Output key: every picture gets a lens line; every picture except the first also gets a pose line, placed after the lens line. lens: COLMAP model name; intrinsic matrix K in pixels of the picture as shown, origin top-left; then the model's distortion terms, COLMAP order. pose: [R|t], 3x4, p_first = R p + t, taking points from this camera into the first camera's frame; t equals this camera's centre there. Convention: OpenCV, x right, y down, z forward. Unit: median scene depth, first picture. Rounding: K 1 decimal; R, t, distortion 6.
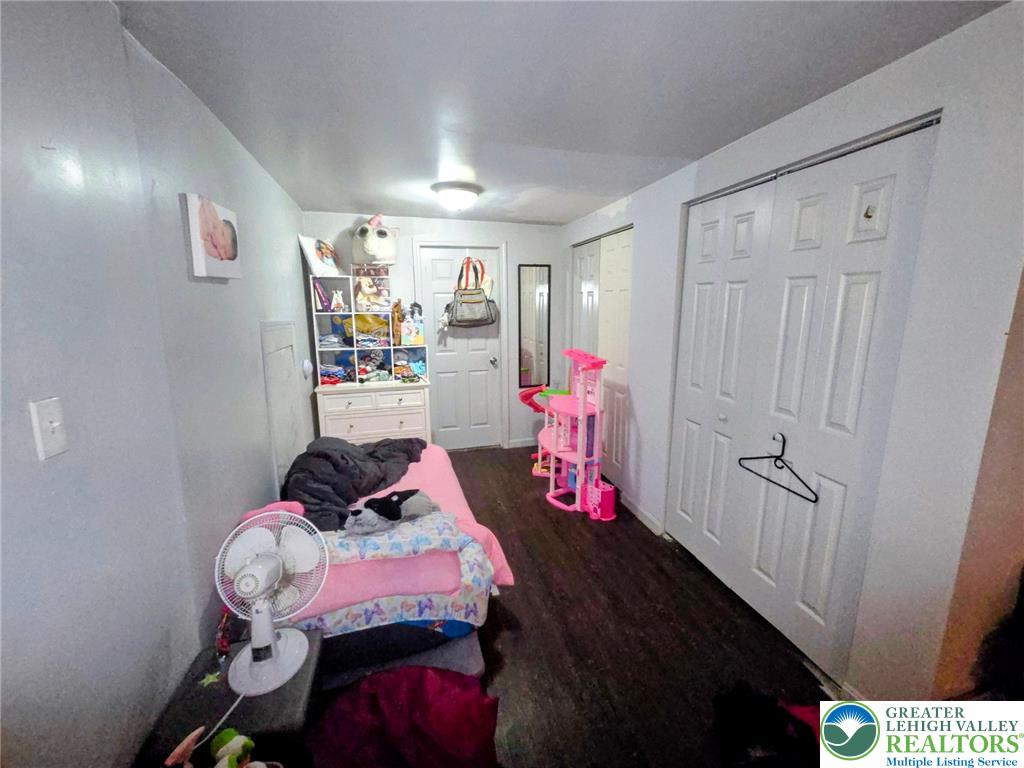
lens RADIAL K [[419.1, 0, 514.8], [0, 419.1, 379.5], [0, 0, 1]] dist [0.002211, -0.001639]
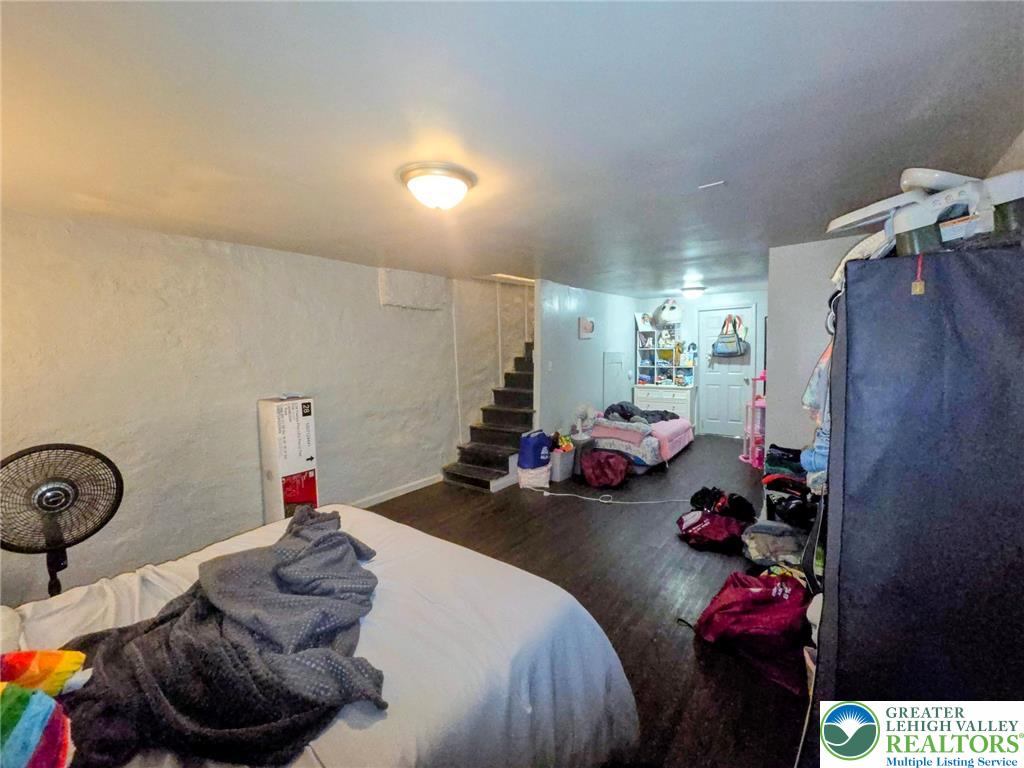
lens RADIAL K [[419.1, 0, 512.2], [0, 419.1, 379.9], [0, 0, 1]] dist [0.002211, -0.001639]
pose [[0.607711, 0.056345, -0.792157, 0.742666], [-0.126273, 0.991646, -0.026338, 0.119751], [0.784055, 0.116034, 0.609749, -0.687568]]
